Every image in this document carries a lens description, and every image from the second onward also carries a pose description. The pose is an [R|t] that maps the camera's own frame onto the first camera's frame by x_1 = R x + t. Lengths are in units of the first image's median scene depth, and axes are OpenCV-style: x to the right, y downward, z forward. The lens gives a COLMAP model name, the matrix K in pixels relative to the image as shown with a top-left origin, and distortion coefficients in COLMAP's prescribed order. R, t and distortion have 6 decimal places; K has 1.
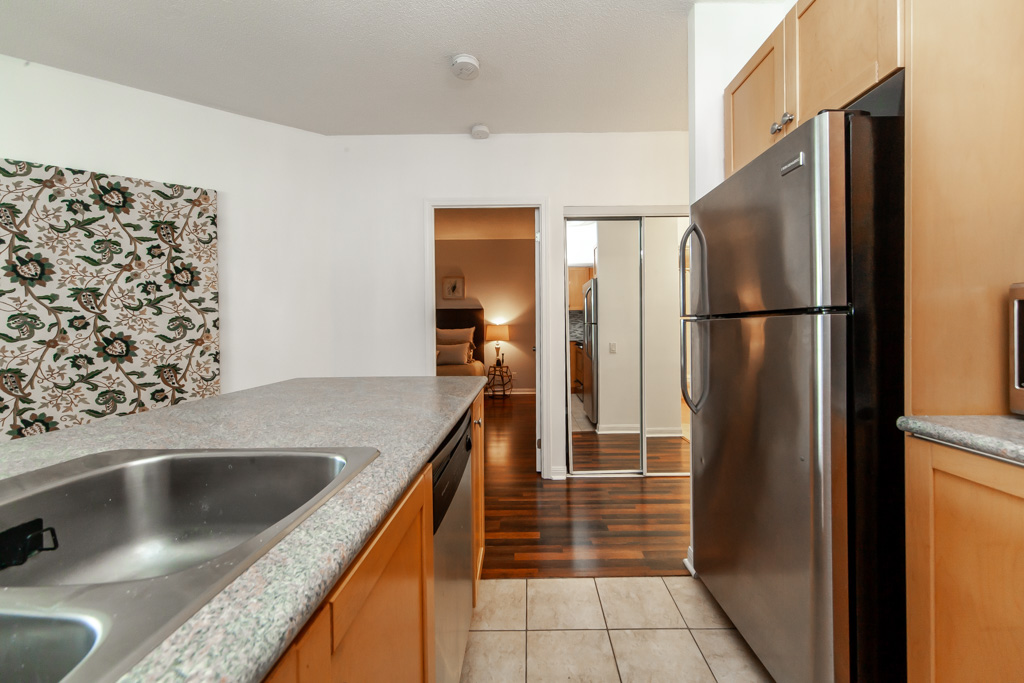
lens RADIAL K [[365.9, 0, 513.3], [0, 365.9, 329.8], [0, 0, 1]] dist [0.001568, -0.000062]
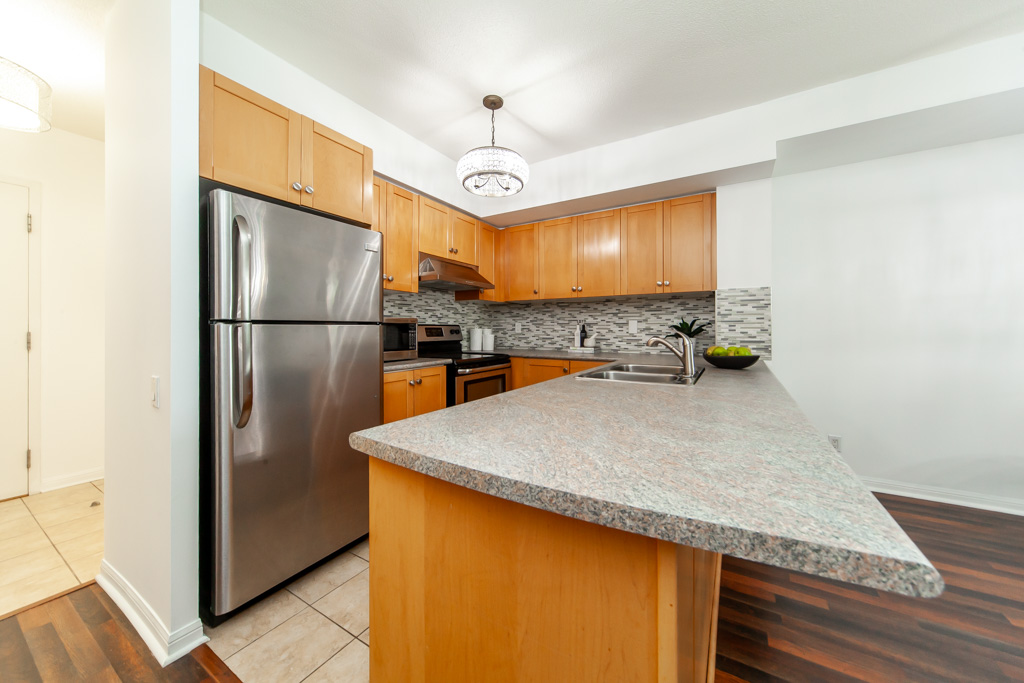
lens RADIAL K [[365.9, 0, 513.3], [0, 365.9, 329.8], [0, 0, 1]] dist [0.001568, -0.000062]
pose [[-0.857197, 0.005872, 0.514954, -0.826982], [0.004395, 0.999982, -0.004088, -0.008229], [-0.514969, -0.001241, -0.857208, 2.058426]]
